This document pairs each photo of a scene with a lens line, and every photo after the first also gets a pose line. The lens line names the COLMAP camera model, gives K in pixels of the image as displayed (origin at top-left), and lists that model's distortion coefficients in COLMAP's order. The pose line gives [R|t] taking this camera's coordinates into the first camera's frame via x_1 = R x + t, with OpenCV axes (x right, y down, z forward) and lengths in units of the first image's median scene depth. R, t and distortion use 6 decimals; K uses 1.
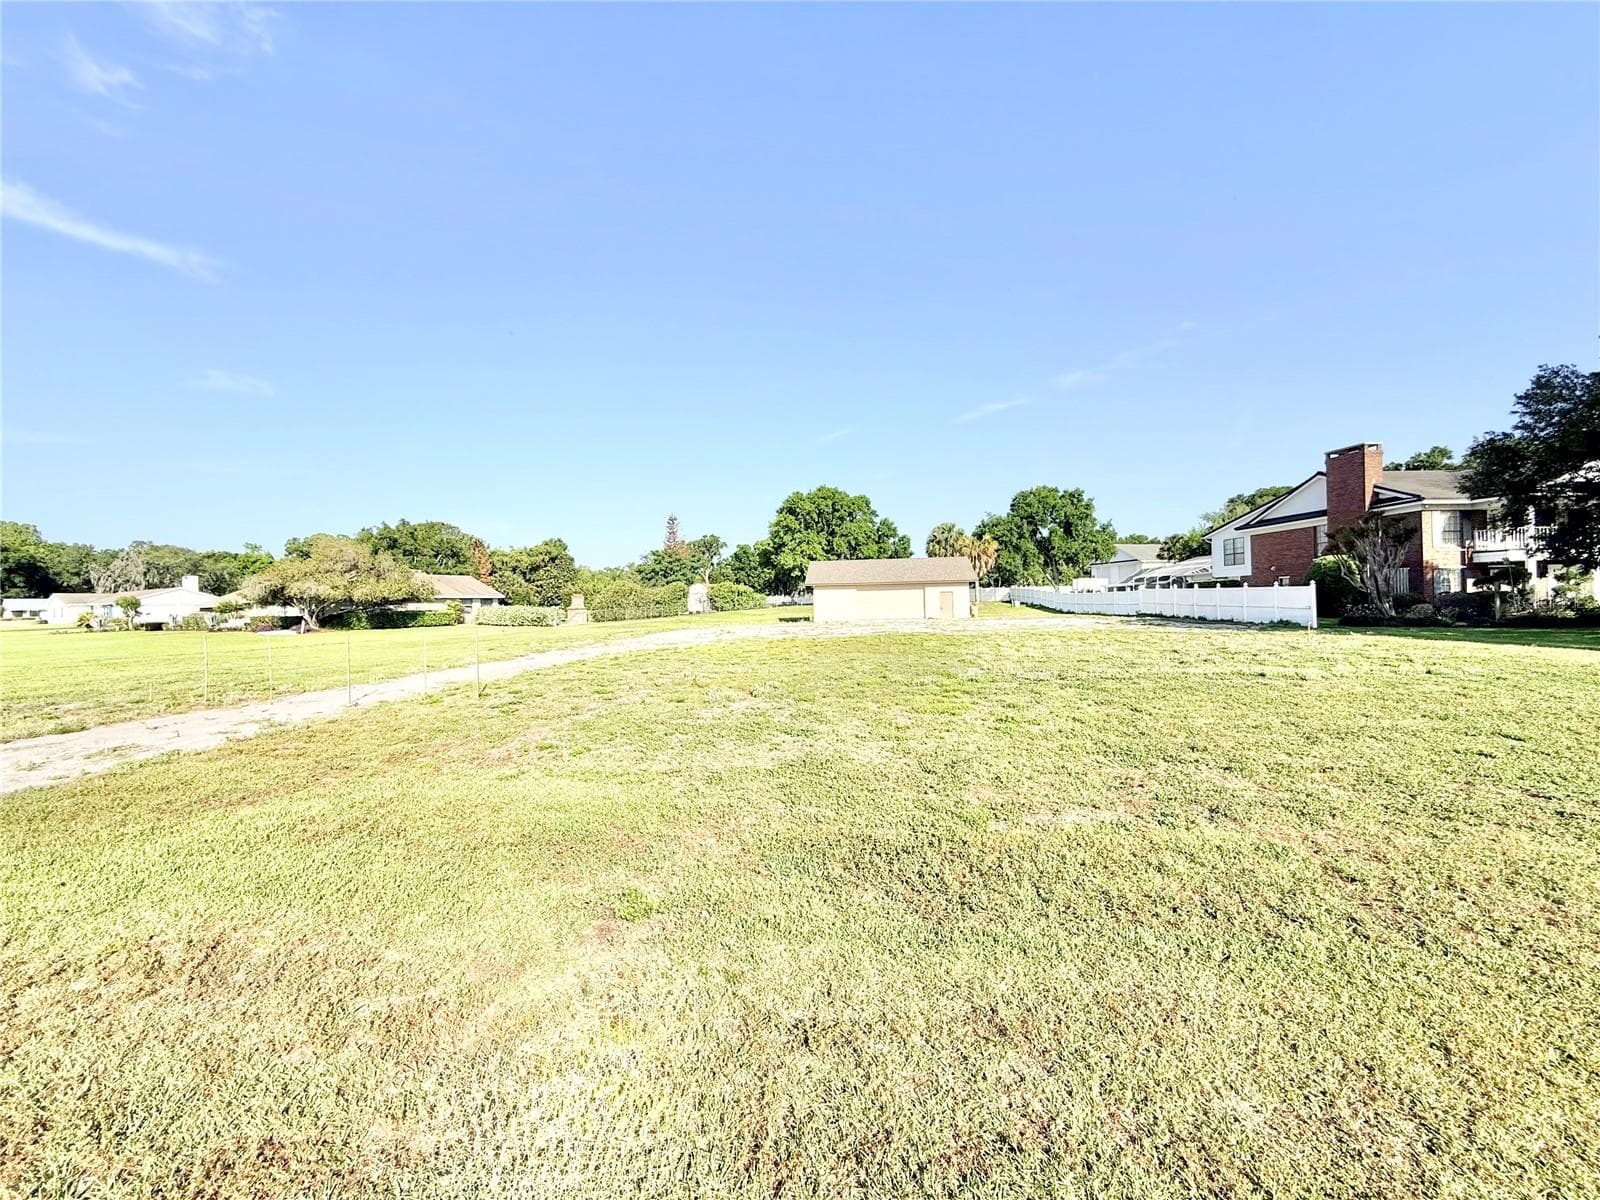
lens RADIAL K [[639.4, 0, 800.0], [0, 639.4, 600.0], [0, 0, 1]] dist [0.012766, -0.000011]
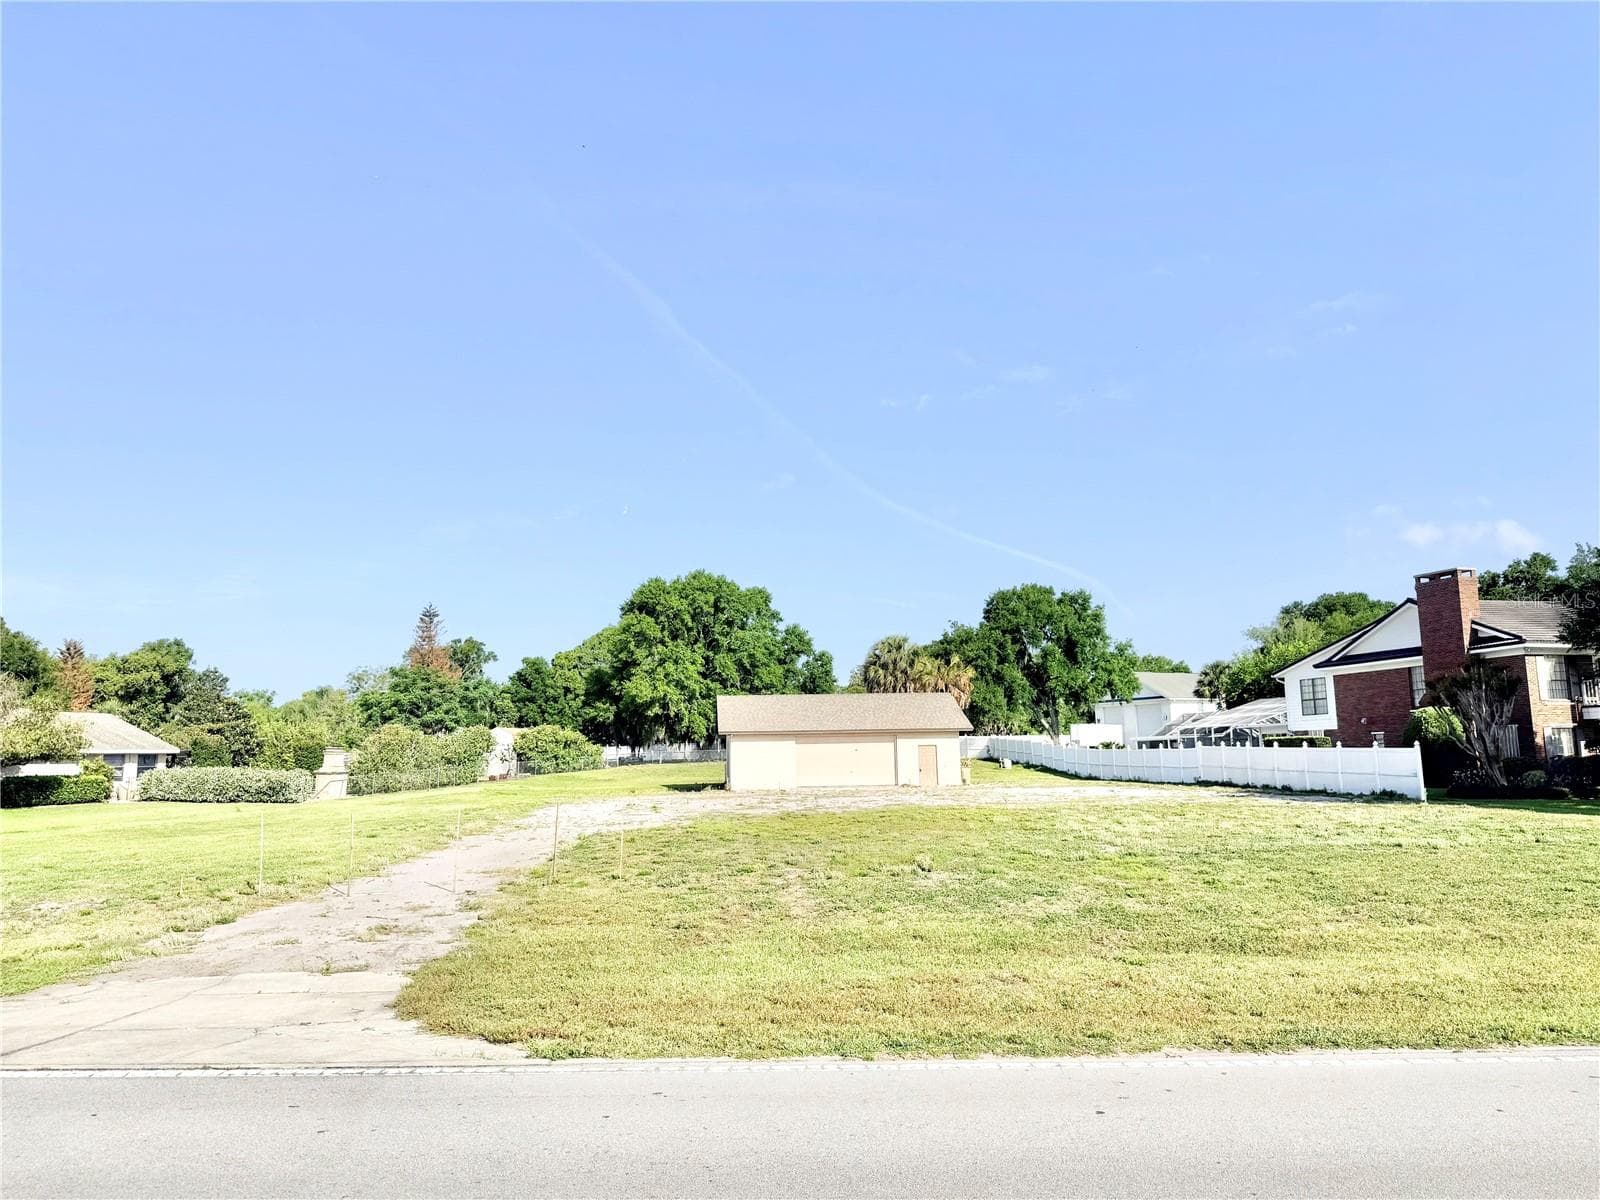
lens RADIAL K [[1112.4, 0, 800.3], [0, 1112.4, 591.2], [0, 0, 1]] dist [0.093840, -0.101219]
pose [[0.981699, 0.032730, 0.187606, -0.079680], [-0.005542, 0.989613, -0.143651, -0.002529], [-0.190359, 0.139982, 0.971683, -0.088132]]
